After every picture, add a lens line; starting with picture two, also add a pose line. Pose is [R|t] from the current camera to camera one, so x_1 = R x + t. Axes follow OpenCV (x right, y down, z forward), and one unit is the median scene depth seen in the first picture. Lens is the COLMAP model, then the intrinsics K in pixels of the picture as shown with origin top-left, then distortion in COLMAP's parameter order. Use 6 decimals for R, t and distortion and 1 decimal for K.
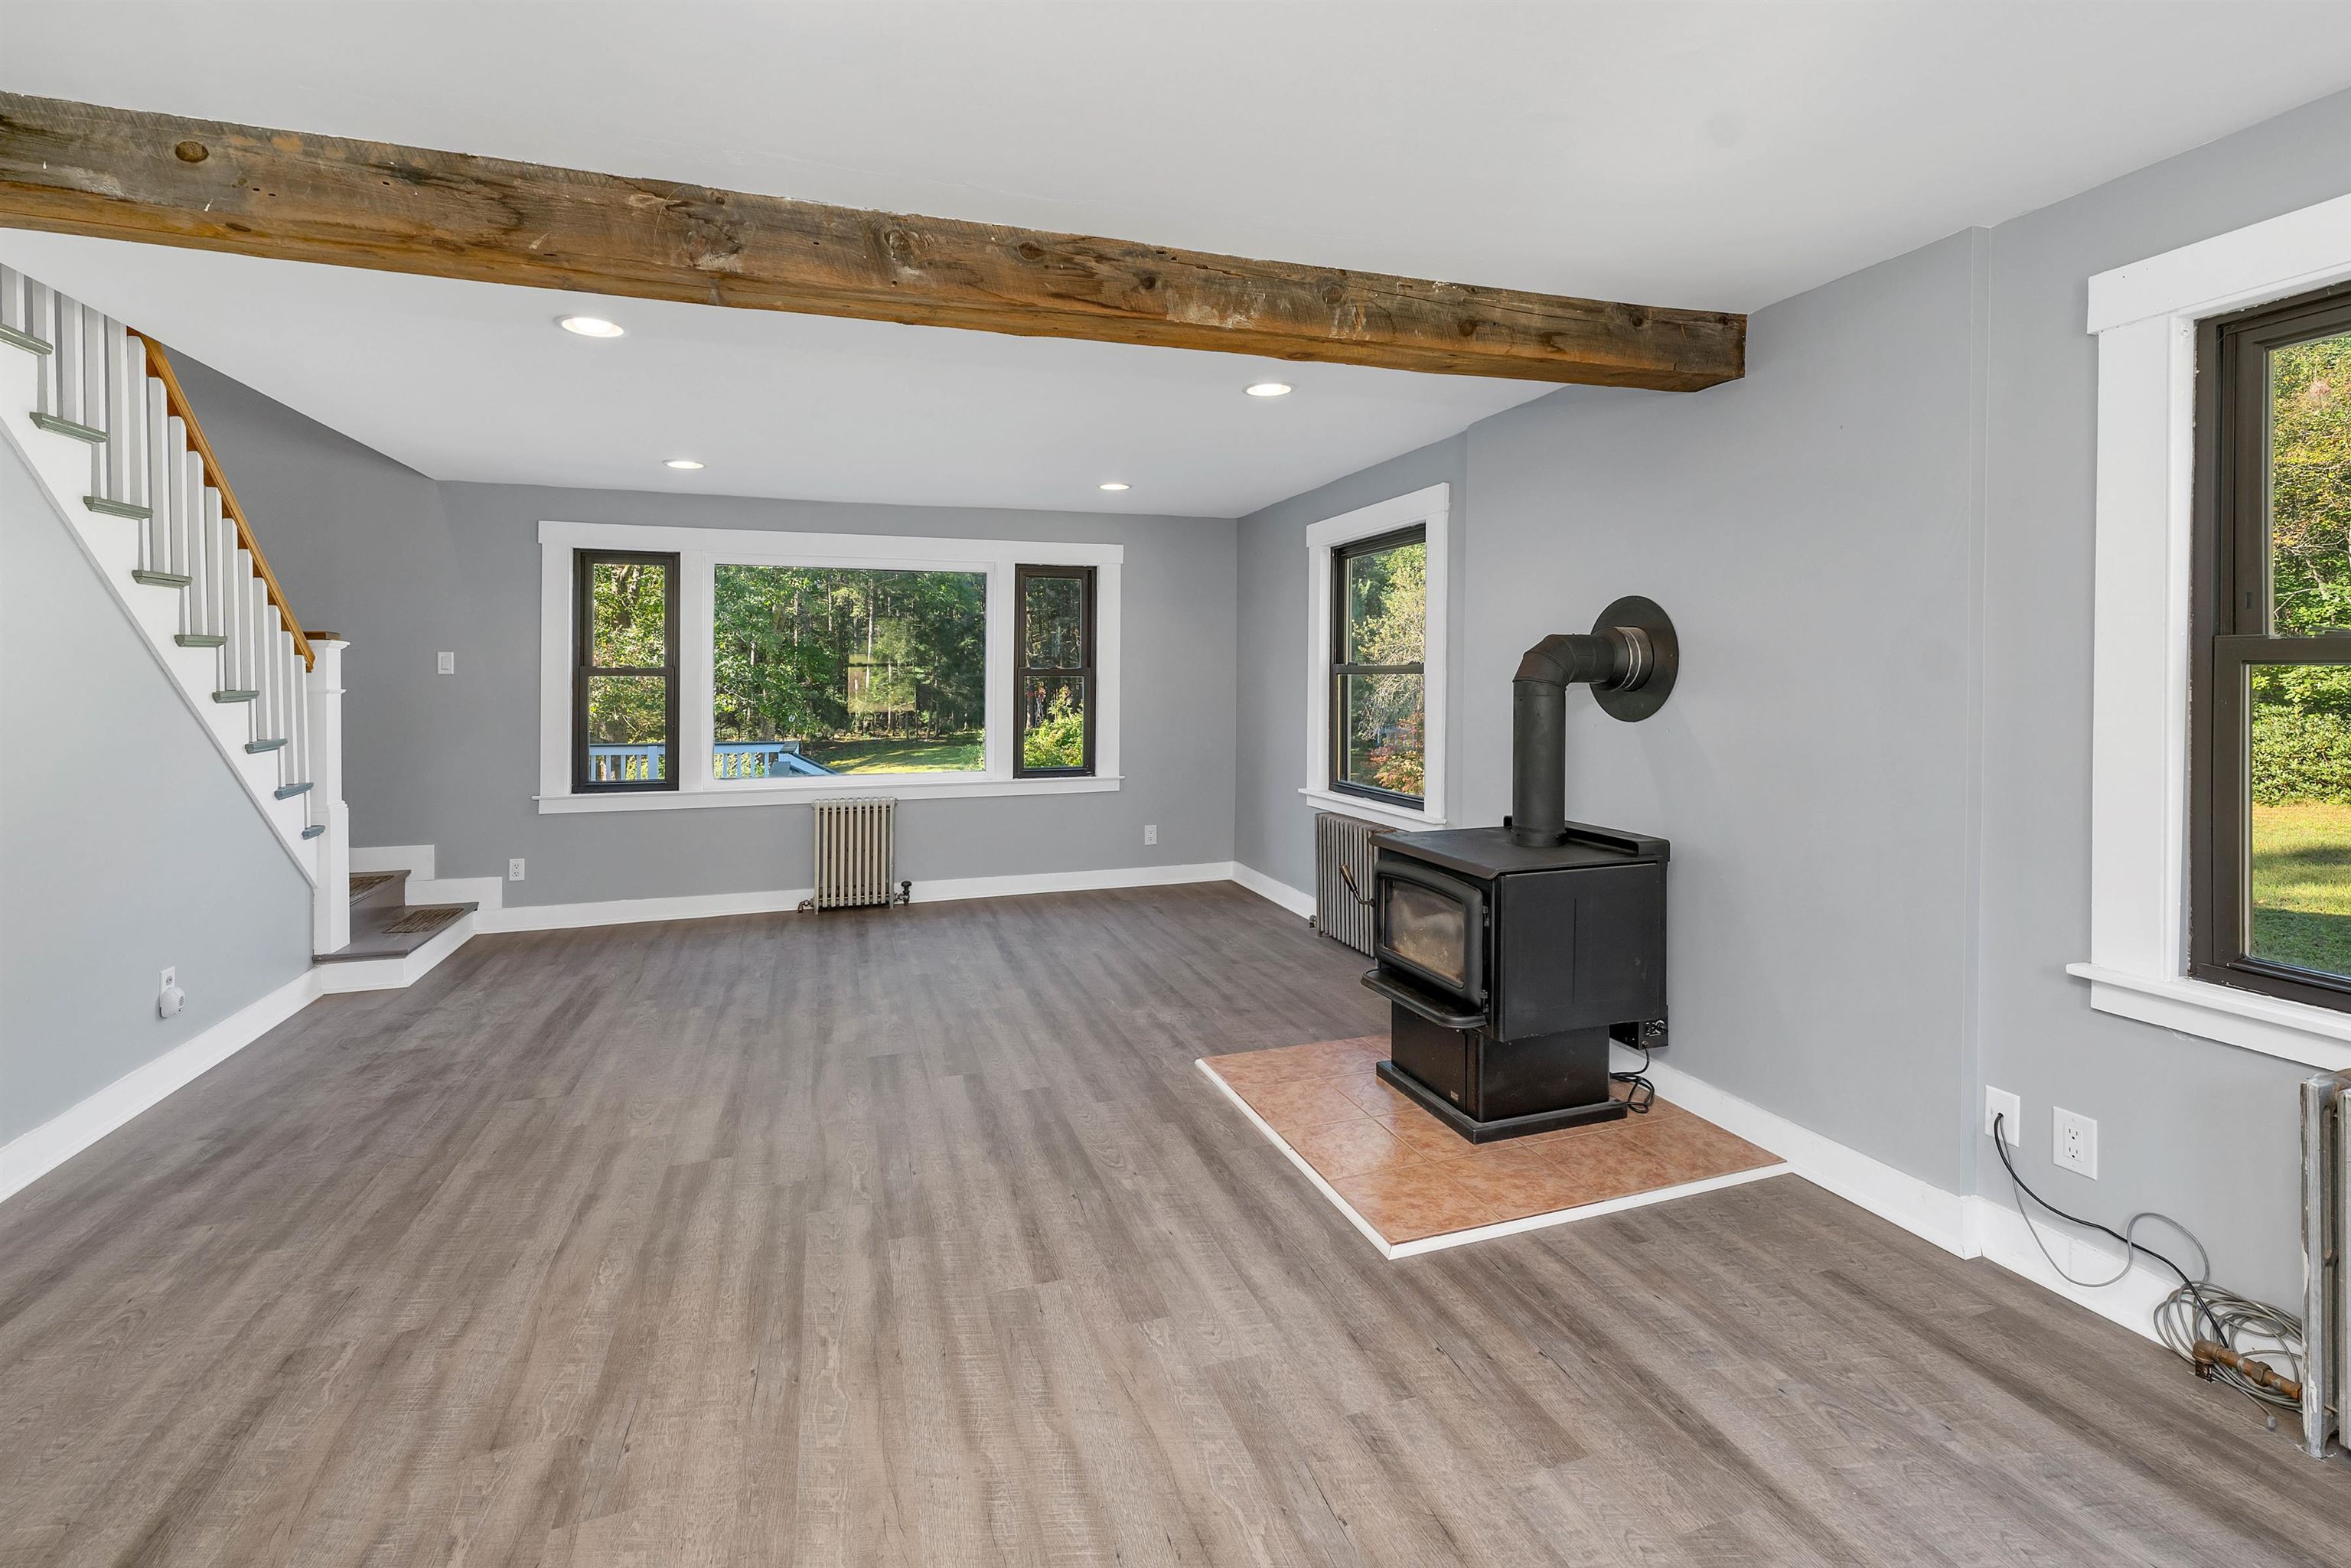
lens RADIAL K [[1023.1, 0, 1167.8], [0, 1023.1, 688.7], [0, 0, 1]] dist [0.000285, 0.000244]
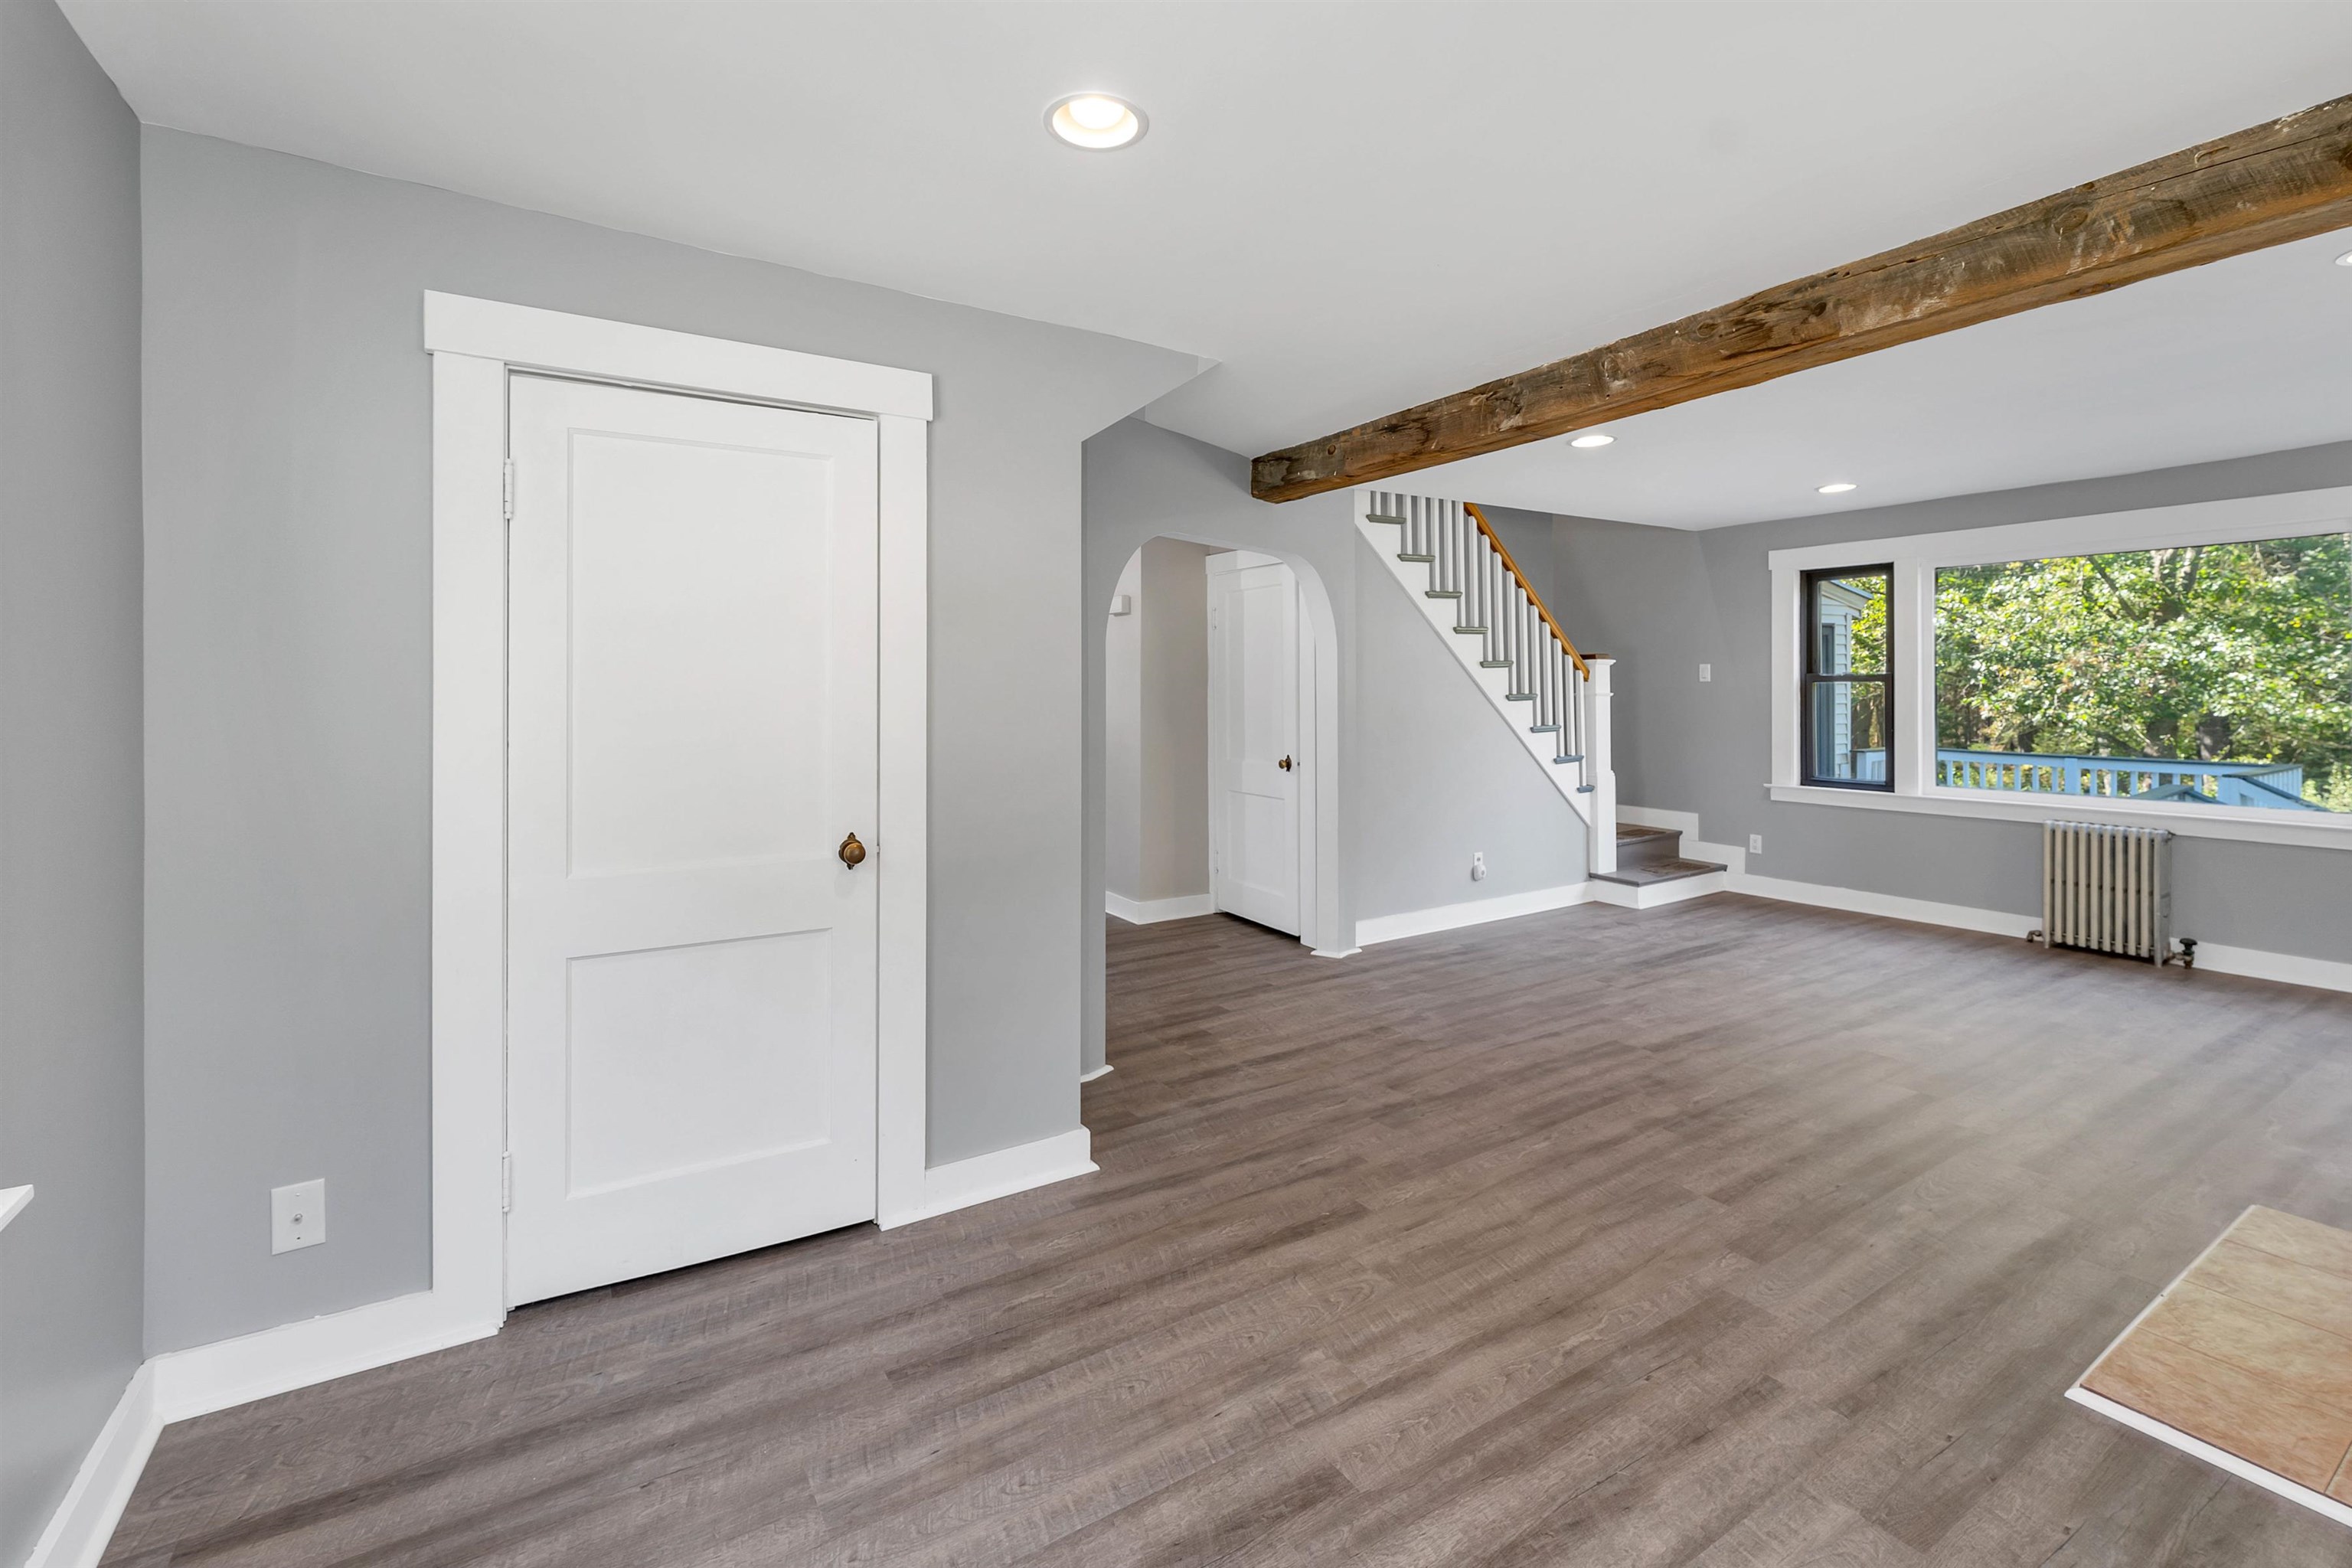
lens RADIAL K [[1015.3, 0, 1157.7], [0, 1015.3, 699.2], [0, 0, 1]] dist [-0.000410, 0.000512]
pose [[0.227154, 0.011401, -0.973792, 0.766257], [-0.004561, 0.999933, 0.010643, -0.005392], [0.973848, 0.002024, 0.227191, 0.096353]]
